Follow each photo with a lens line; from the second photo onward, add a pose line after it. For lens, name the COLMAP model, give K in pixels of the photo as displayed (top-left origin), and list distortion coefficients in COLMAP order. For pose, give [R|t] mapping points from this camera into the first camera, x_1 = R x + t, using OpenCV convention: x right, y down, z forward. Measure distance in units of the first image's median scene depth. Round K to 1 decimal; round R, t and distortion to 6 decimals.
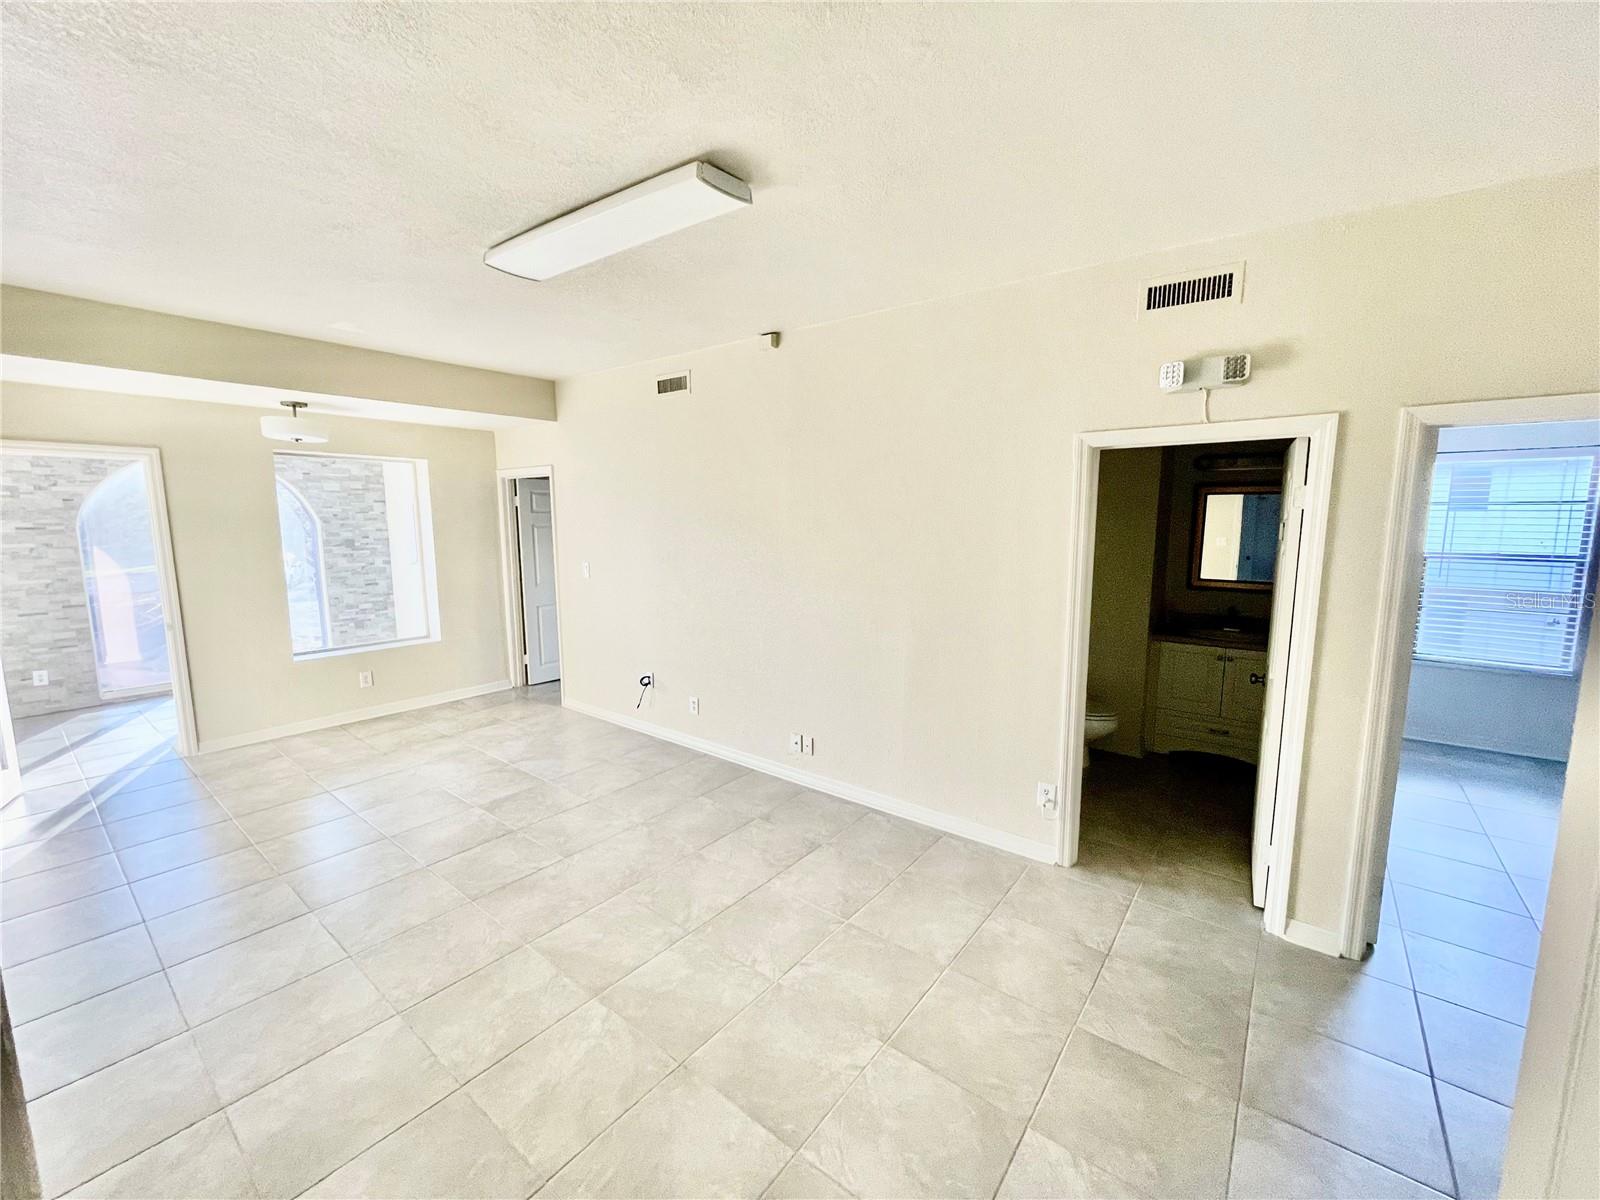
lens RADIAL K [[649.0, 0, 798.4], [0, 649.0, 601.3], [0, 0, 1]] dist [-0.001499, -0.000063]
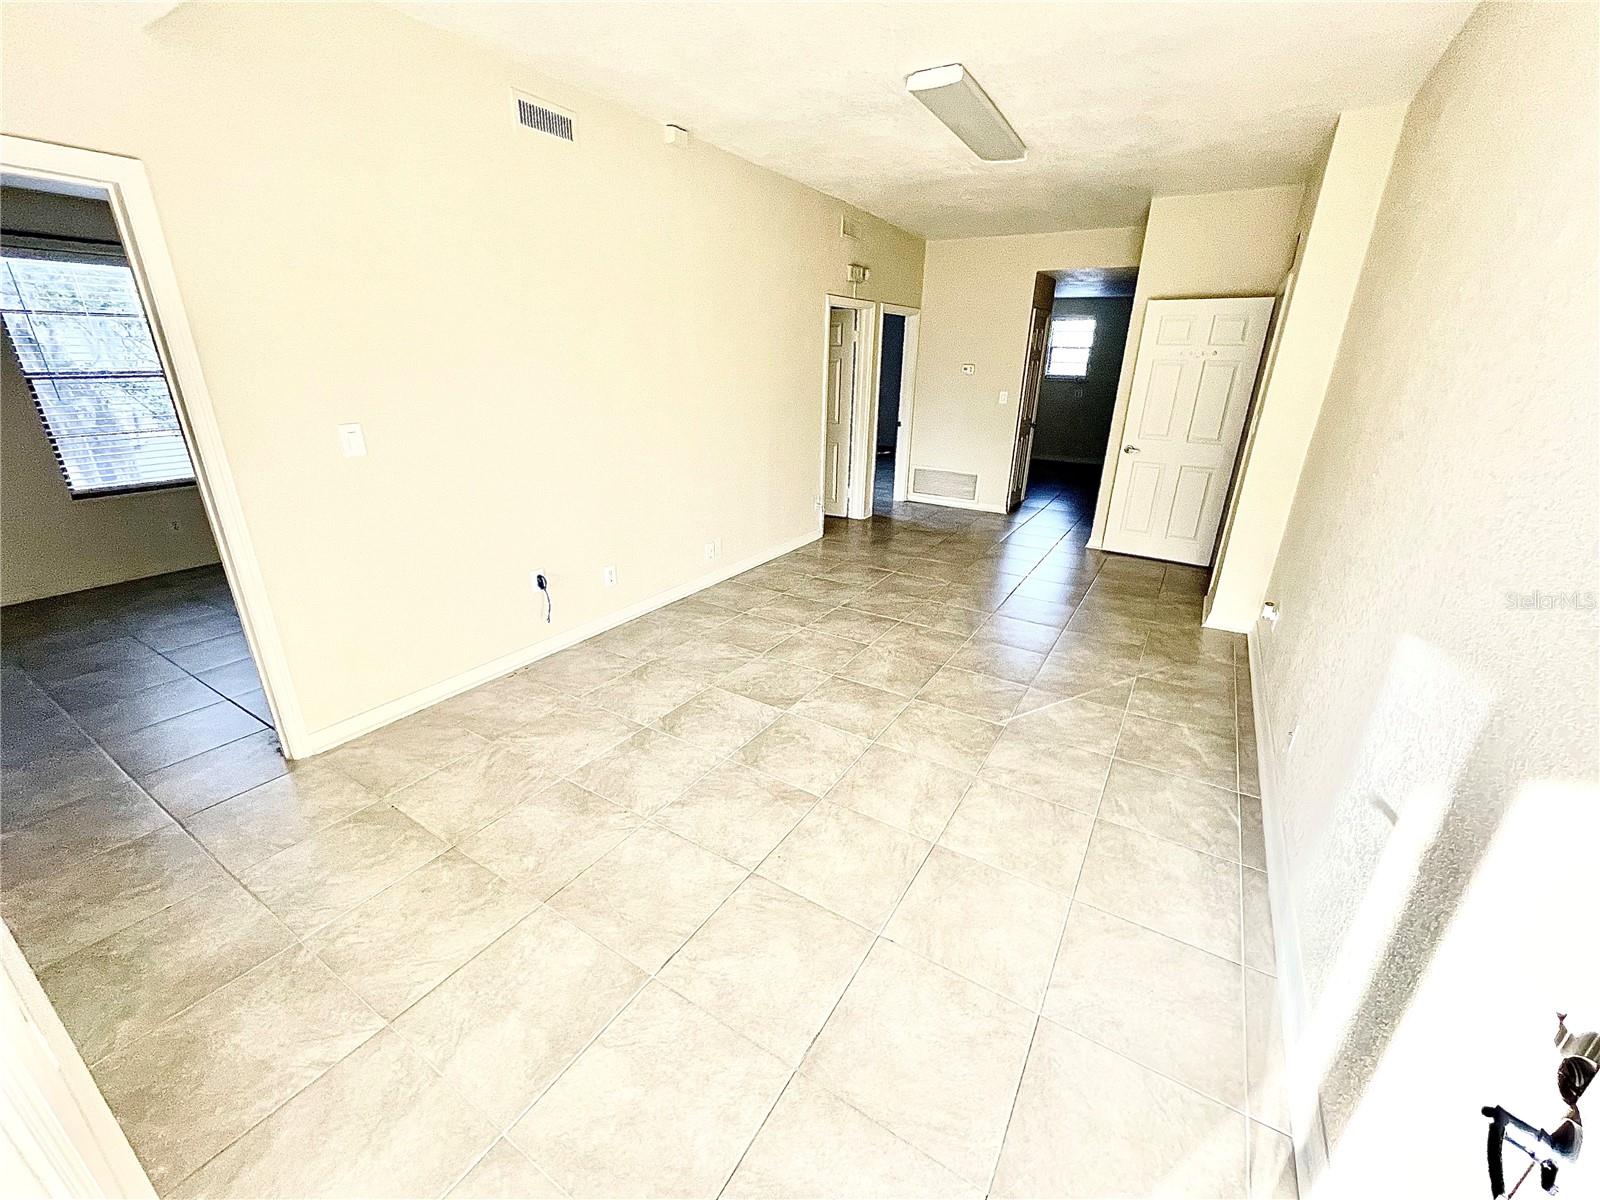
lens RADIAL K [[649.0, 0, 798.4], [0, 649.0, 601.3], [0, 0, 1]] dist [-0.001499, -0.000063]
pose [[-0.112908, -0.346609, 0.931189, -0.965877], [0.126732, 0.924504, 0.359487, -0.076983], [-0.985490, 0.158600, -0.060458, 0.815313]]
